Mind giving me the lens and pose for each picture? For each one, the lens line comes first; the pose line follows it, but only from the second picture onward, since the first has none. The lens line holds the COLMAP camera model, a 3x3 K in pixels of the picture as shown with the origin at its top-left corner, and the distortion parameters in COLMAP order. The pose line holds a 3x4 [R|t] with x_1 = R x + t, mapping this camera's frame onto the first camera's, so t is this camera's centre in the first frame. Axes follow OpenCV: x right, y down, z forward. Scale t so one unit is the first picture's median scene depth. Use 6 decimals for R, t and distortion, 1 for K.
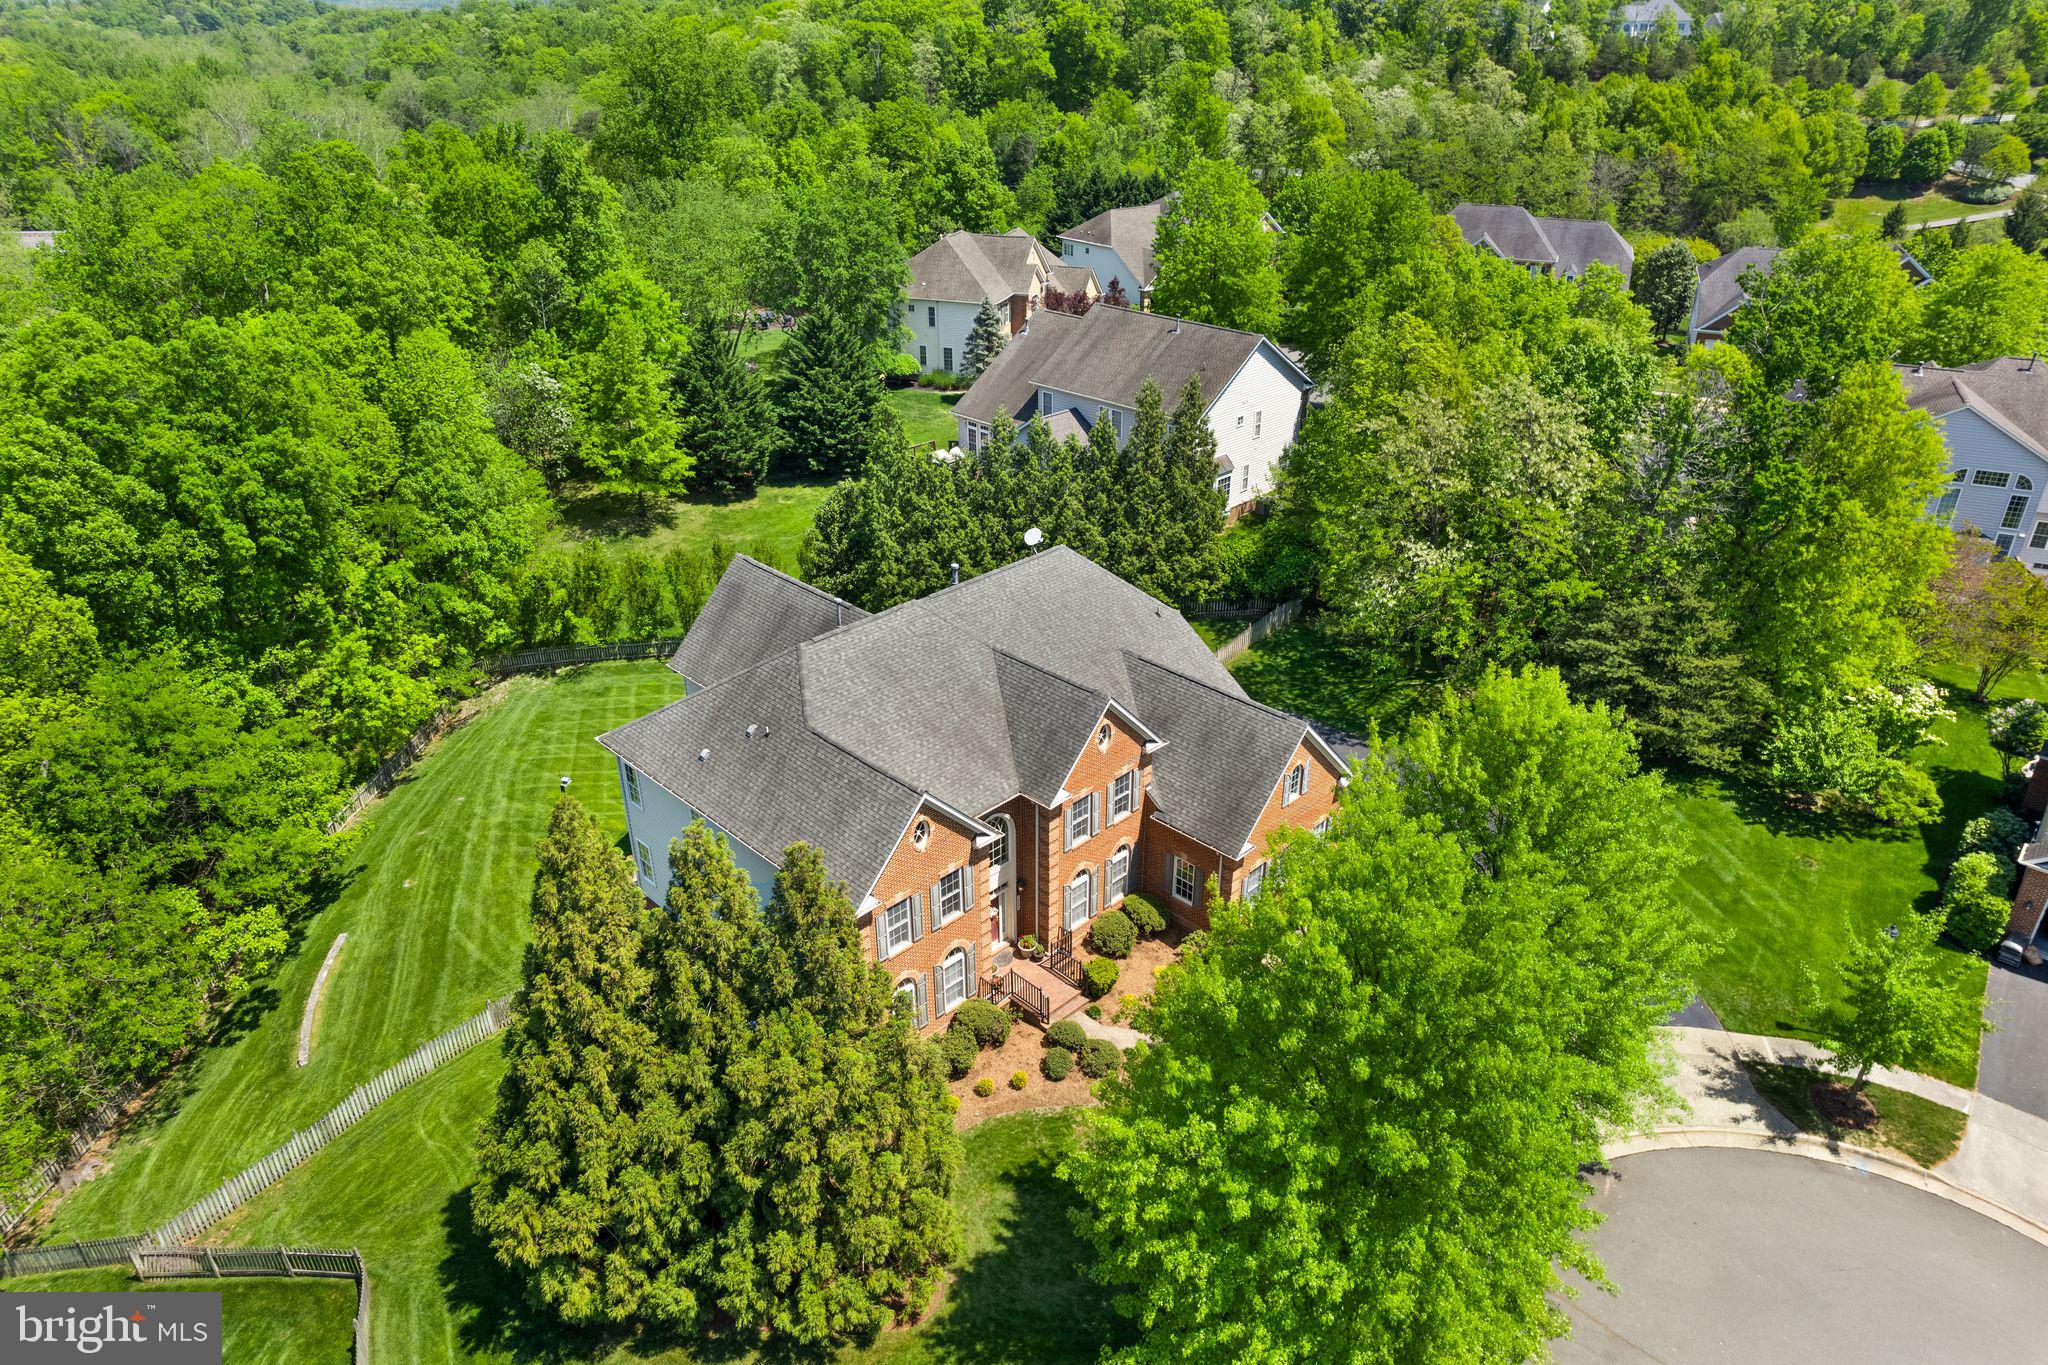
lens RADIAL K [[1282.3, 0, 1024.0], [0, 1282.3, 682.5], [0, 0, 1]] dist [-0.027866, -0.000160]
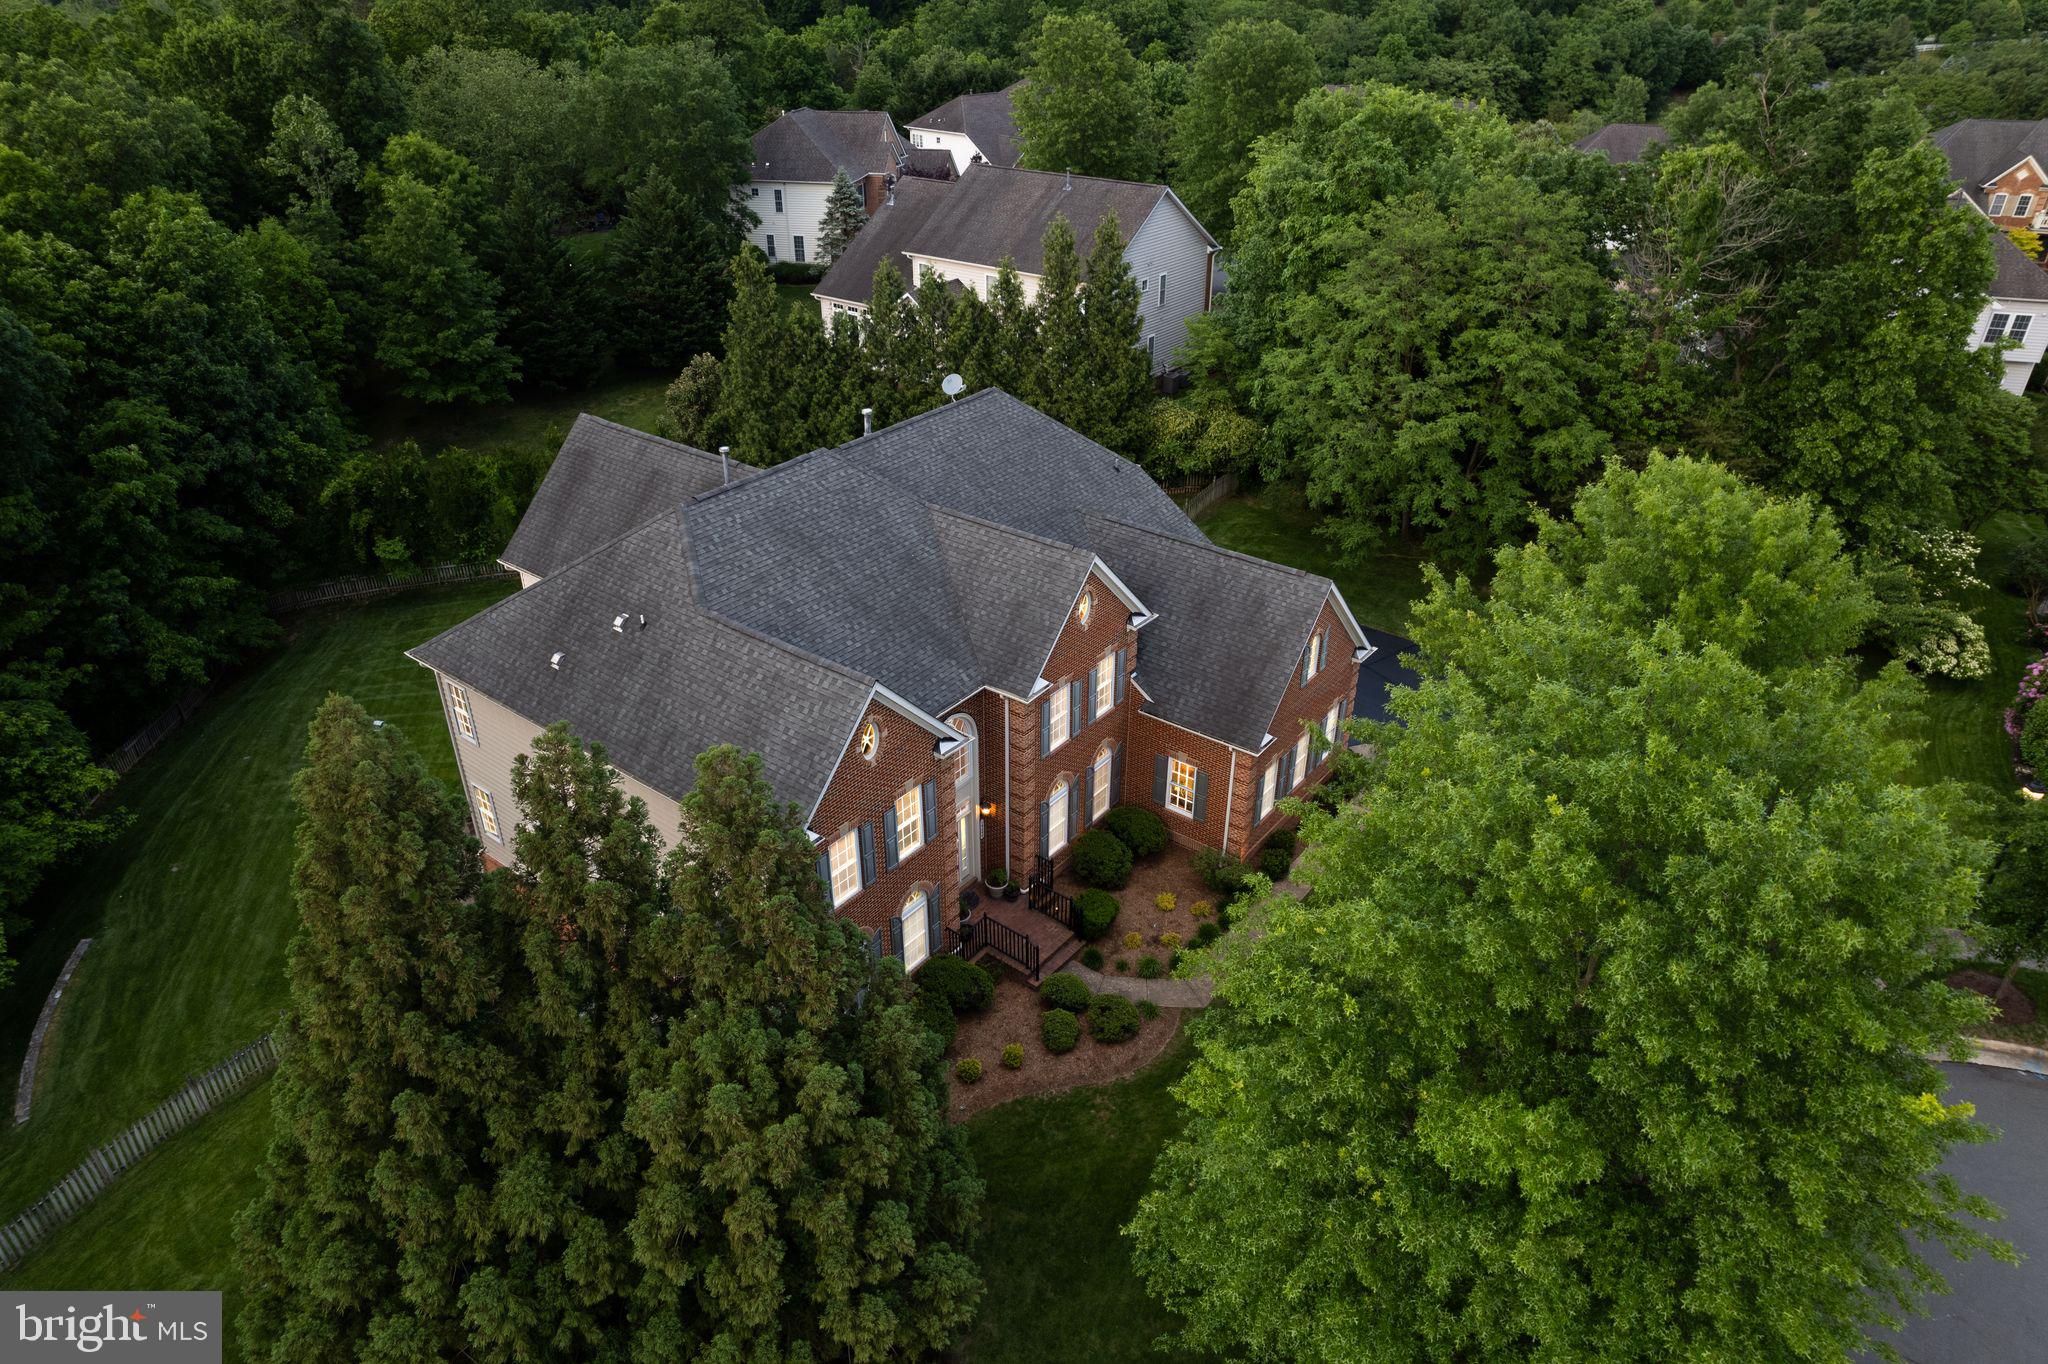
lens RADIAL K [[1218.1, 0, 1015.7], [0, 1218.1, 713.4], [0, 0, 1]] dist [0.000946, -0.001873]
pose [[0.991616, -0.063113, 0.112760, -0.065145], [0.054912, 0.995715, 0.074412, 0.047285], [-0.116973, -0.067597, 0.990832, 0.263781]]
